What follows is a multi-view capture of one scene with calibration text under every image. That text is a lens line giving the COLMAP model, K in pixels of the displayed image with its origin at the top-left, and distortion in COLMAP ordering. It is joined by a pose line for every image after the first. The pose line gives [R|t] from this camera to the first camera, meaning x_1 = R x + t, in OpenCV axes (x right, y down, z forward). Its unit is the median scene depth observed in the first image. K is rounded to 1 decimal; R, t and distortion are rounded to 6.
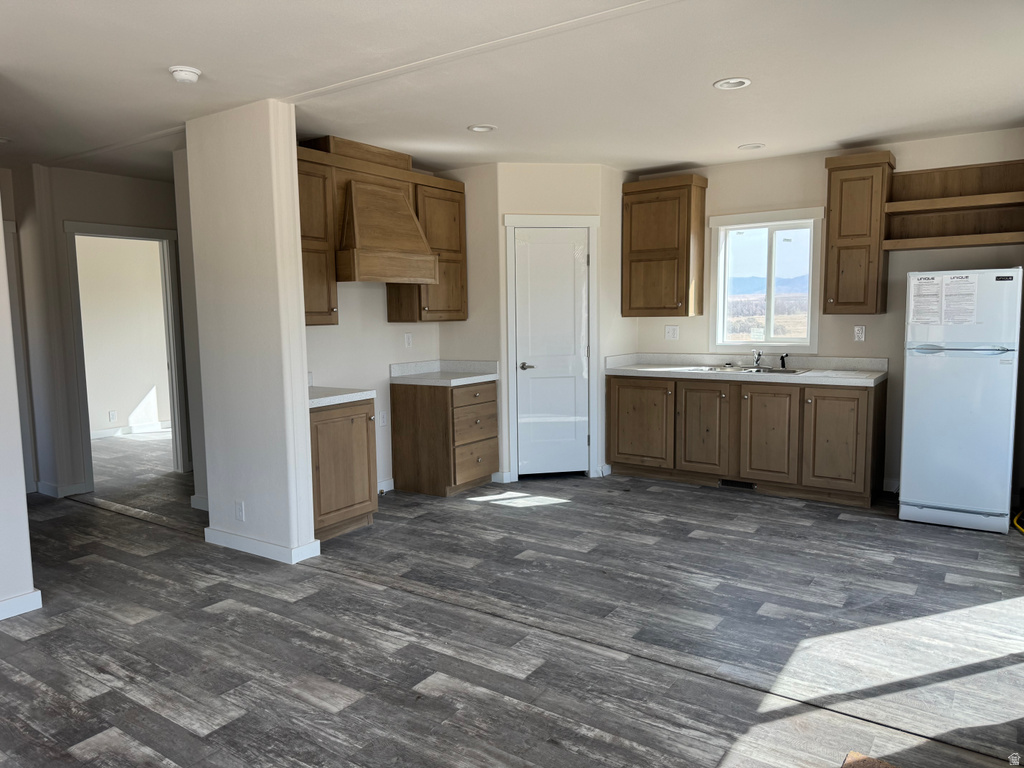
lens RADIAL K [[720.4, 0, 515.0], [0, 720.4, 385.5], [0, 0, 1]] dist [0.109174, -0.138383]
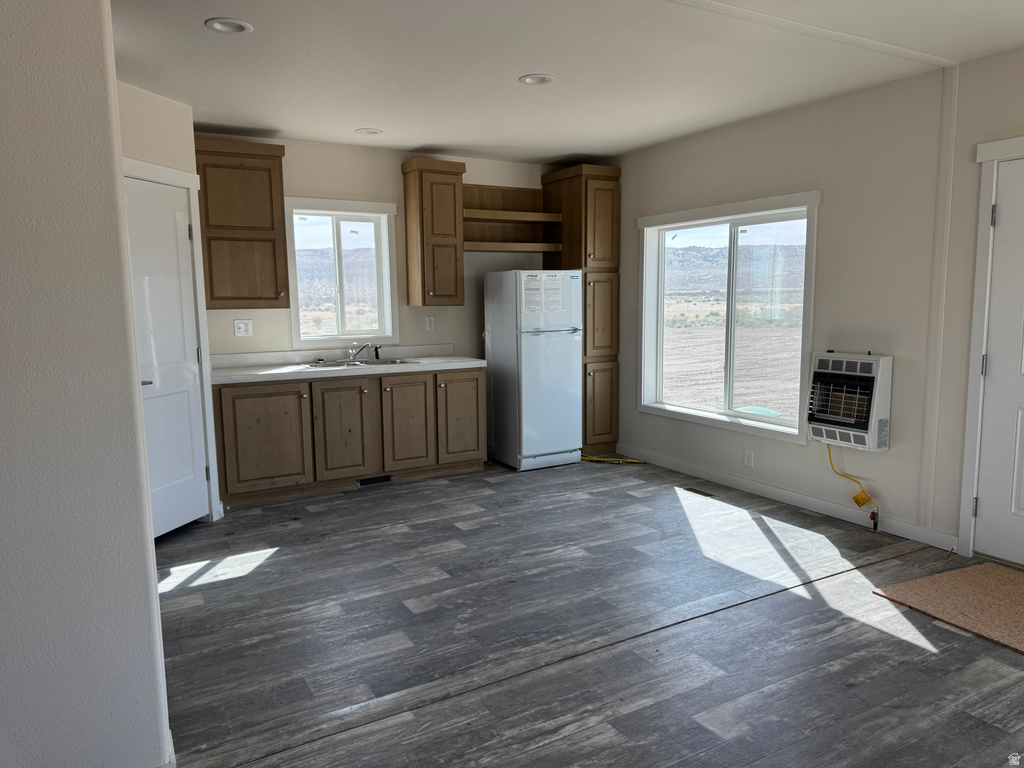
lens RADIAL K [[720.4, 0, 515.0], [0, 720.4, 385.5], [0, 0, 1]] dist [0.109174, -0.138383]
pose [[0.427438, -0.104607, 0.897972, -0.618967], [0.102510, 0.992485, 0.066822, -0.047154], [-0.898214, 0.063489, 0.434949, 0.530095]]
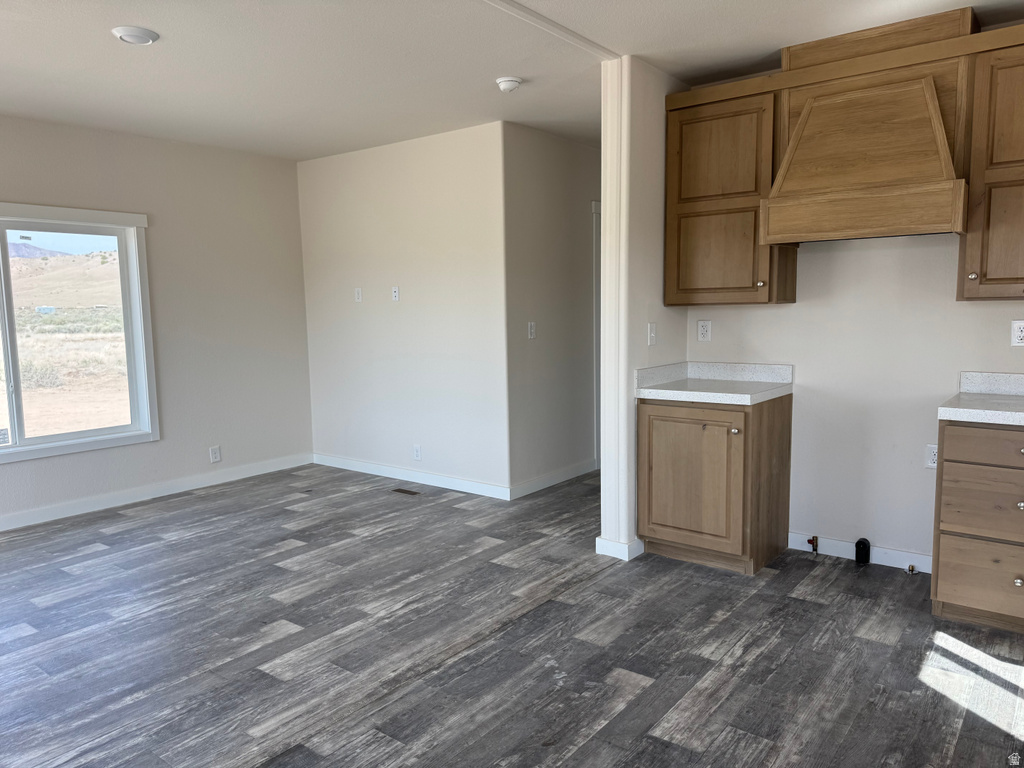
lens RADIAL K [[724.8, 0, 512.3], [0, 724.8, 386.6], [0, 0, 1]] dist [0.042053, -0.045333]
pose [[-0.056703, 0.130444, -0.989833, 0.599329], [-0.089778, 0.986745, 0.135180, -0.087701], [0.994346, 0.096530, -0.044240, 0.885300]]
